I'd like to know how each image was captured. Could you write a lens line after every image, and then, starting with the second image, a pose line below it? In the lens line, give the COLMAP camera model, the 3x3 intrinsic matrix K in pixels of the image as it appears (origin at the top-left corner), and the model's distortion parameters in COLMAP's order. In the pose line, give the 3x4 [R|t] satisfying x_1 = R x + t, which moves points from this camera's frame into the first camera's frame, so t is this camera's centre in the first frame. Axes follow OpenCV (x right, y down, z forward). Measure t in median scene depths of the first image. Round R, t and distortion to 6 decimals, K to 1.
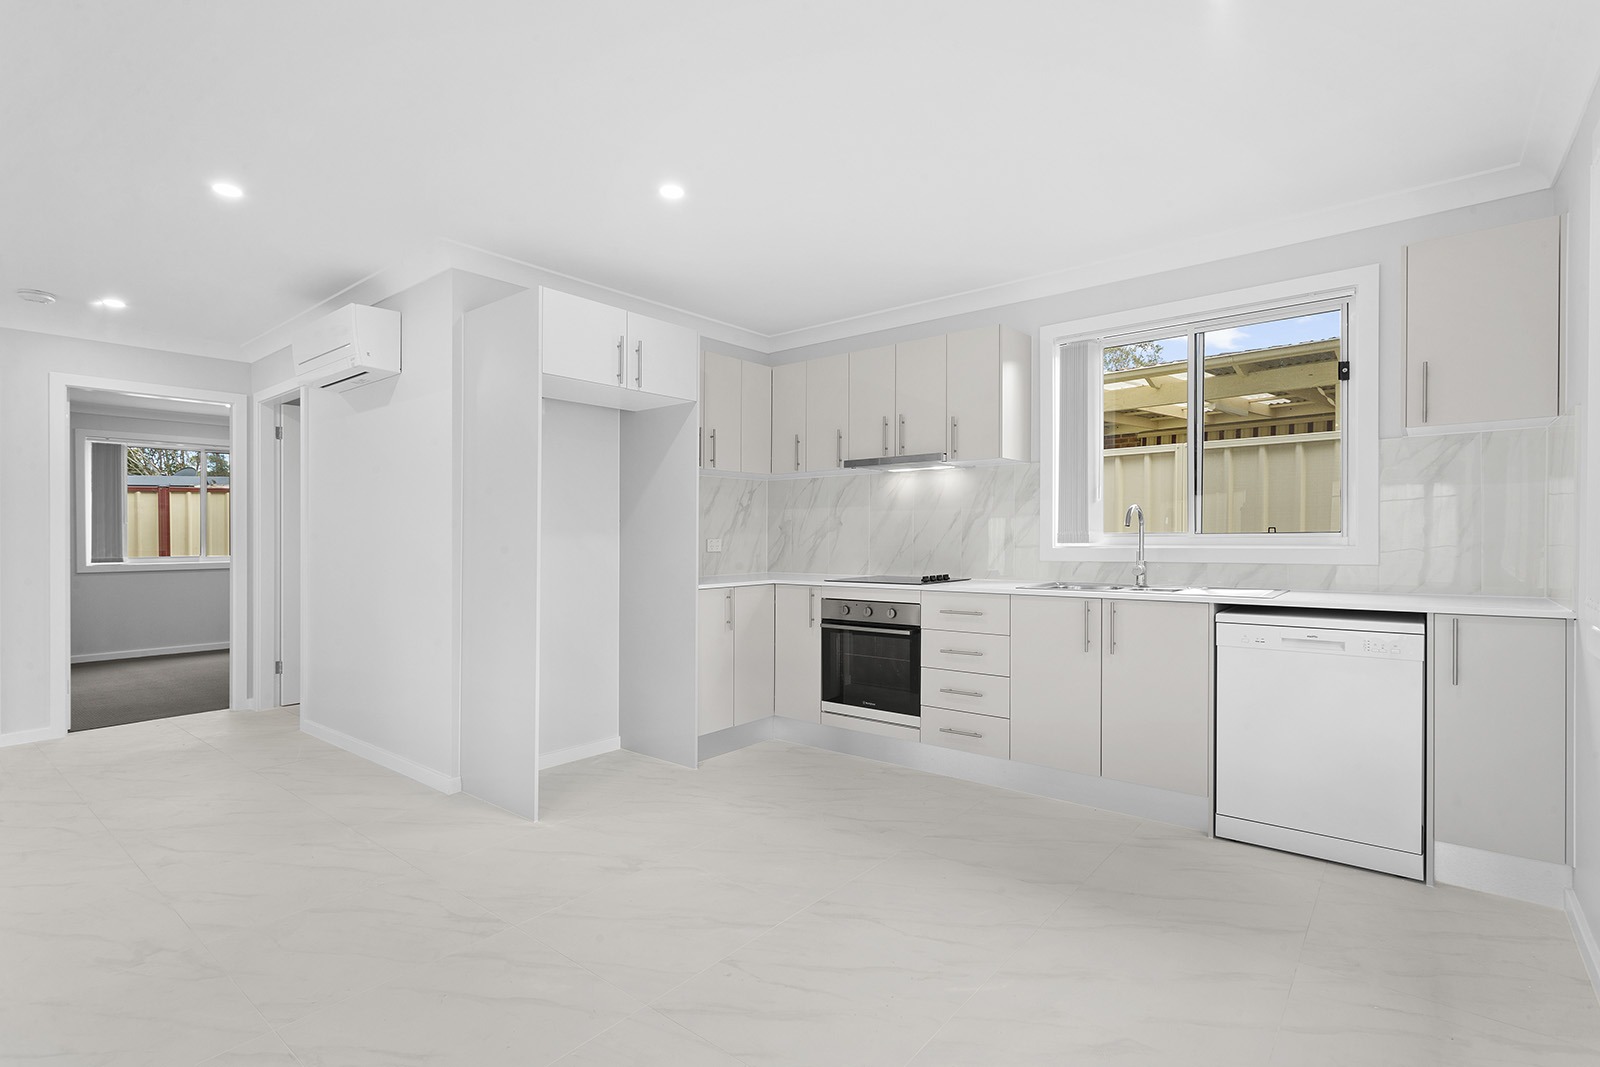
lens RADIAL K [[760.4, 0, 809.0], [0, 760.4, 541.0], [0, 0, 1]] dist [0.001520, 0.000445]
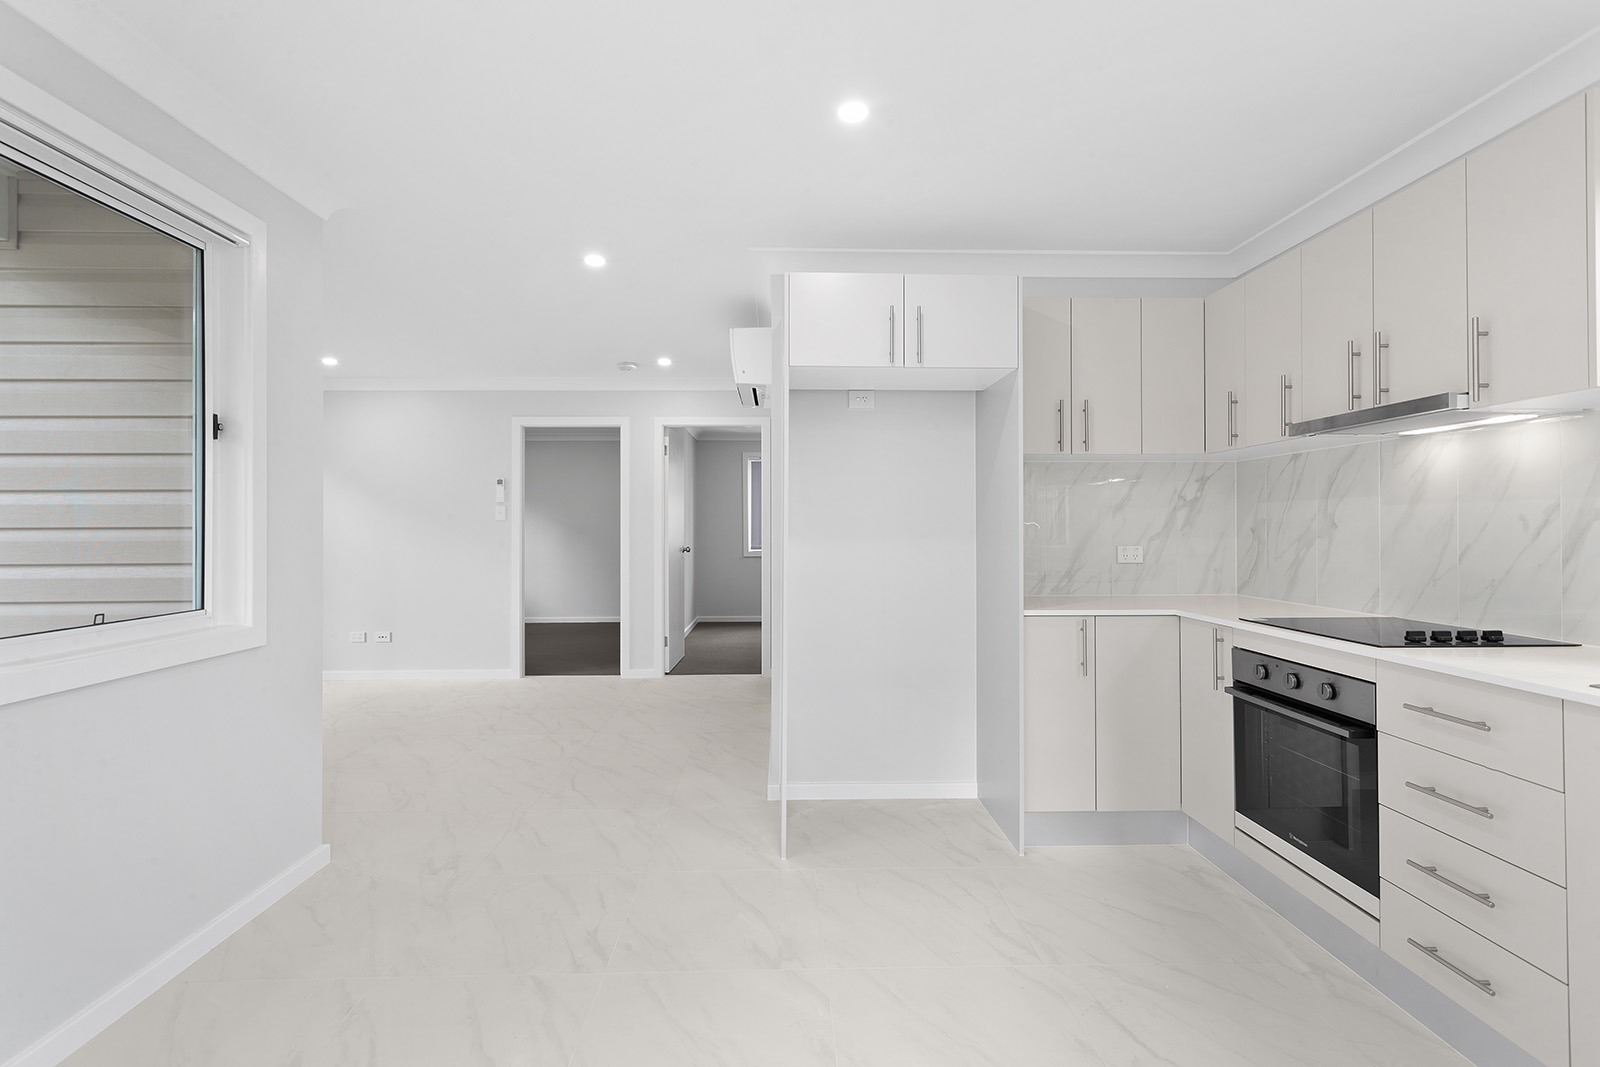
lens RADIAL K [[760.4, 0, 801.2], [0, 760.4, 517.1], [0, 0, 1]] dist [0.001520, 0.000445]
pose [[0.649556, -0.005857, -0.760291, 0.273750], [-0.006580, 0.999890, -0.013324, -0.022087], [0.760285, 0.013658, 0.649445, 0.329082]]
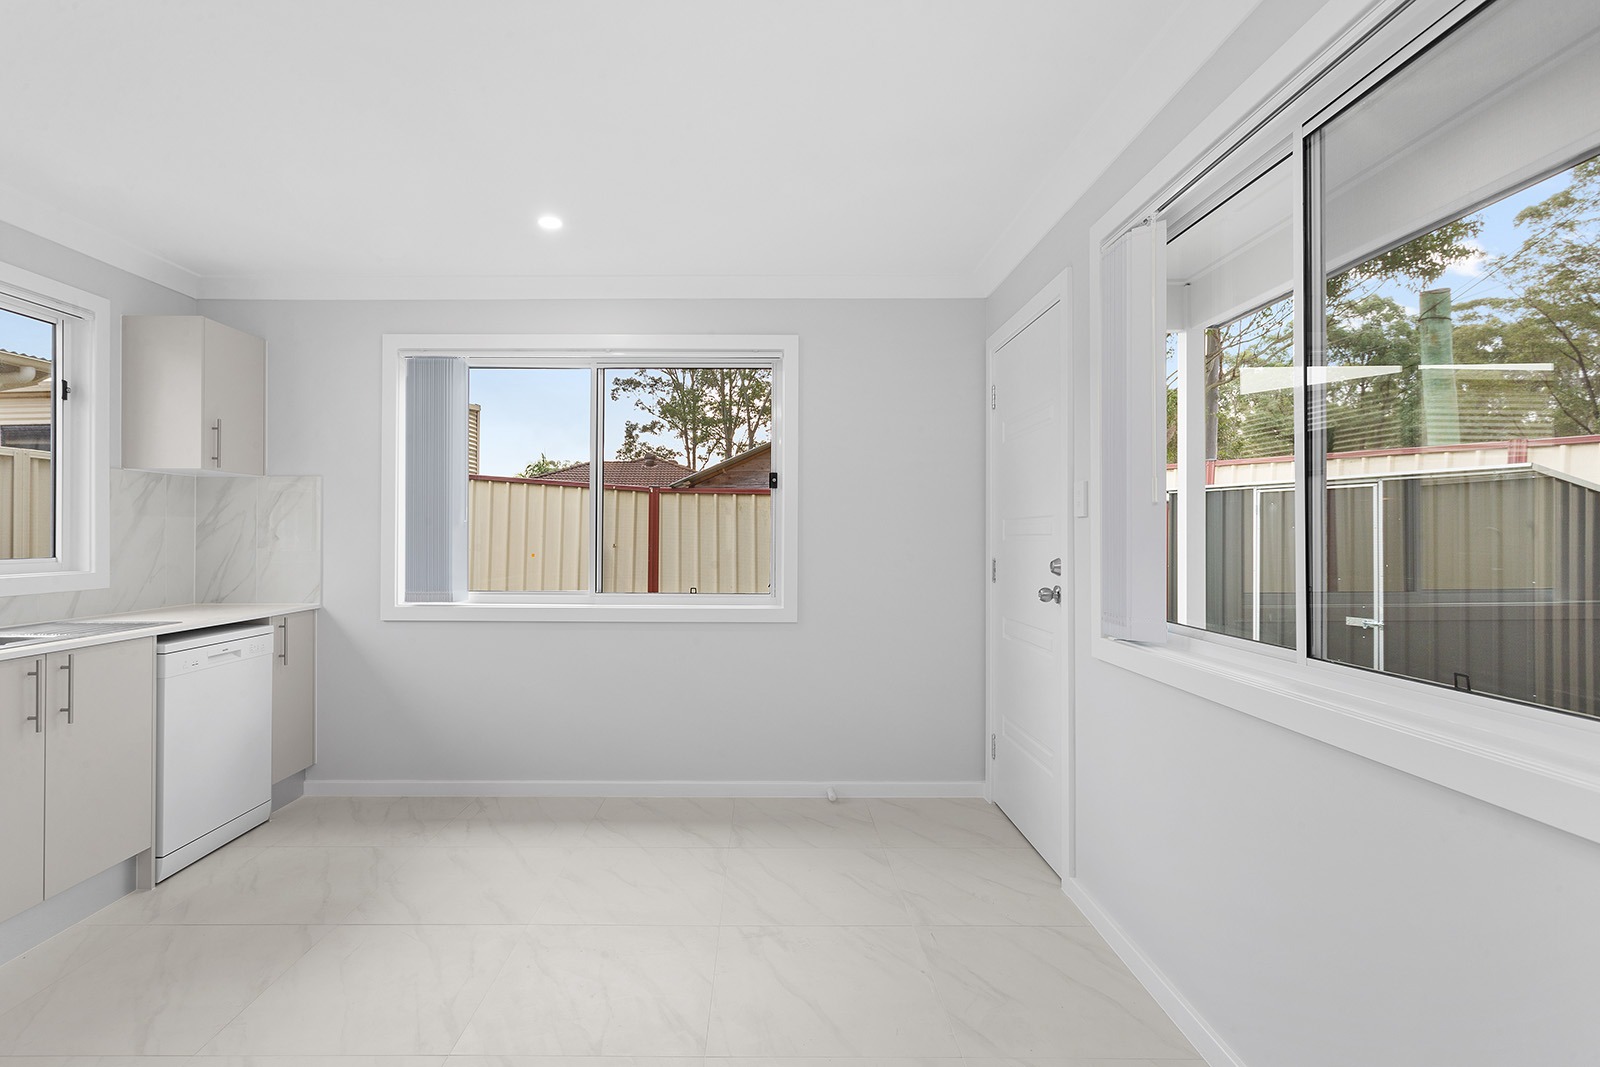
lens RADIAL K [[760.4, 0, 781.2], [0, 760.4, 527.1], [0, 0, 1]] dist [0.001520, 0.000445]
pose [[-0.640232, 0.014567, 0.768044, -0.506620], [0.008925, 0.999894, -0.011525, -0.024978], [-0.768130, -0.000524, -0.640294, 0.747359]]
